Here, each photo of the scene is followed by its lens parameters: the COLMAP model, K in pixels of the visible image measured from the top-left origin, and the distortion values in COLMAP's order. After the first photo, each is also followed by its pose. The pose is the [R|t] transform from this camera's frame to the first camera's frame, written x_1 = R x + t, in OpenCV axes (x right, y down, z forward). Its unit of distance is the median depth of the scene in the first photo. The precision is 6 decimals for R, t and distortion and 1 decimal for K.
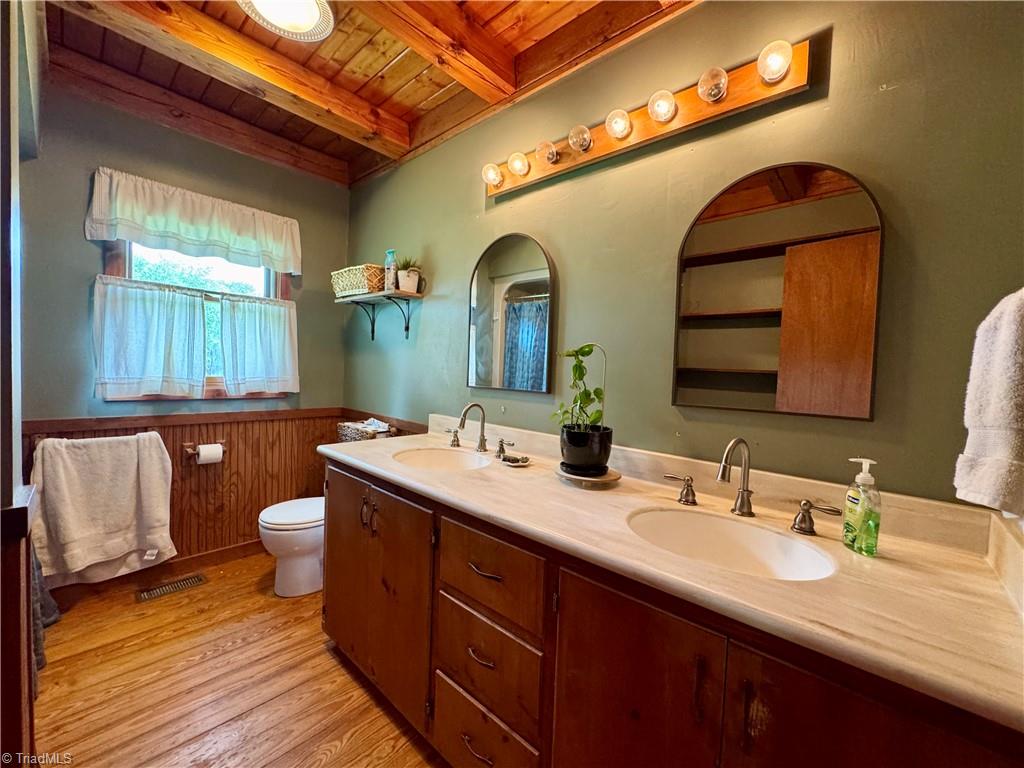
lens RADIAL K [[408.8, 0, 515.2], [0, 408.8, 385.7], [0, 0, 1]] dist [-0.003176, 0.000465]
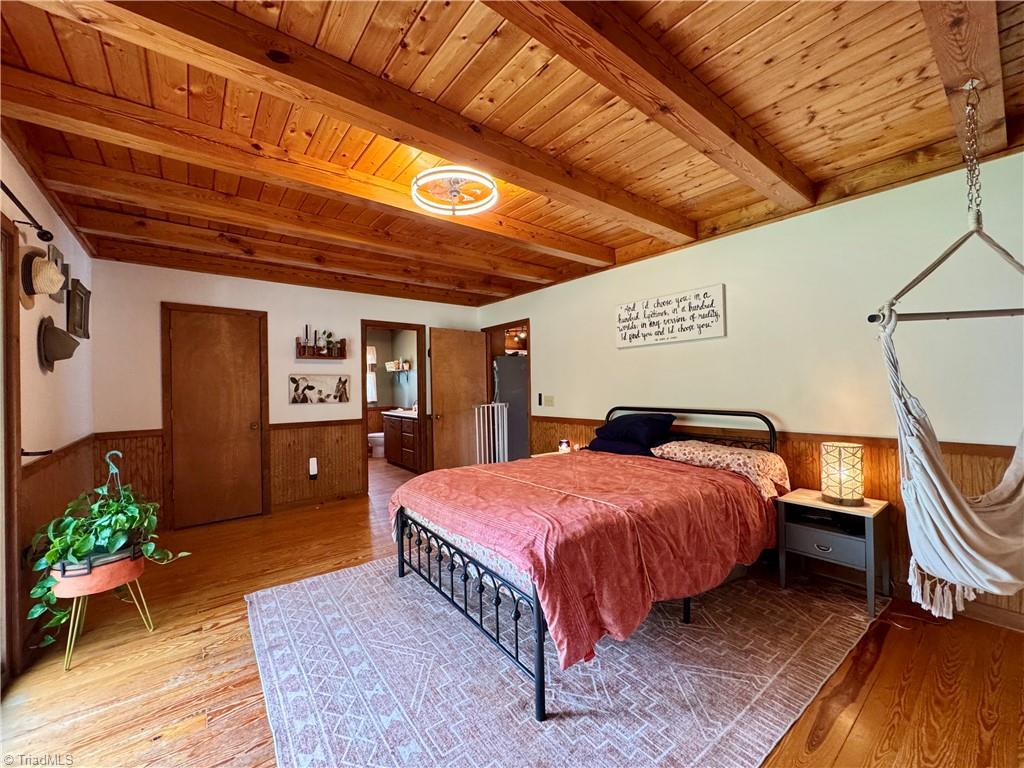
lens RADIAL K [[408.8, 0, 510.3], [0, 408.8, 386.3], [0, 0, 1]] dist [-0.003176, 0.000465]
pose [[0.985342, -0.049448, -0.163270, 1.039326], [0.043308, 0.998222, -0.040960, 0.079409], [0.165005, 0.033289, 0.985731, -2.010355]]
